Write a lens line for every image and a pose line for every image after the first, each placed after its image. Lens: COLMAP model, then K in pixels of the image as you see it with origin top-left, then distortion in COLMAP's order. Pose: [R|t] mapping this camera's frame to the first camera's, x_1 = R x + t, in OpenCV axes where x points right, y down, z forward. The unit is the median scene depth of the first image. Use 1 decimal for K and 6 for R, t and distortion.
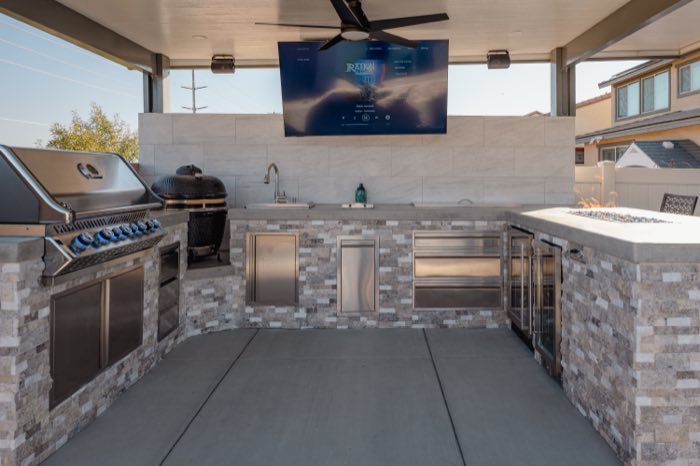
lens RADIAL K [[432.7, 0, 351.3], [0, 432.7, 175.9], [0, 0, 1]] dist [0.005409, 0.002091]
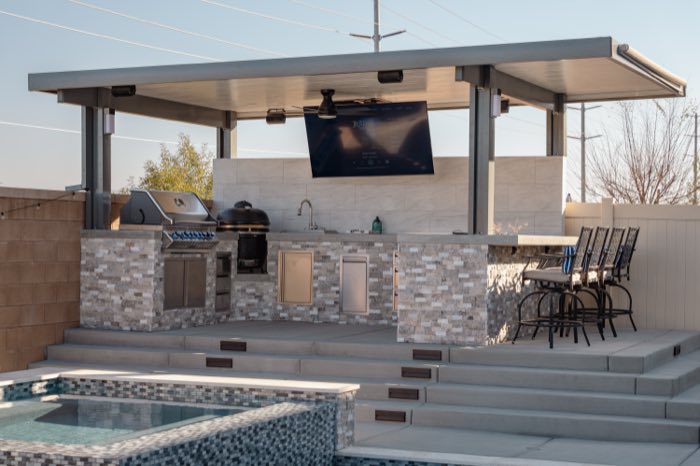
lens RADIAL K [[1358.3, 0, 350.0], [0, 1358.3, 233.0], [0, 0, 1]] dist [-0.030171, -0.061152]
pose [[0.917447, 0.008049, -0.397776, 1.649627], [-0.012681, 0.999879, -0.009016, 0.112714], [0.397655, 0.013316, 0.917438, -2.802778]]
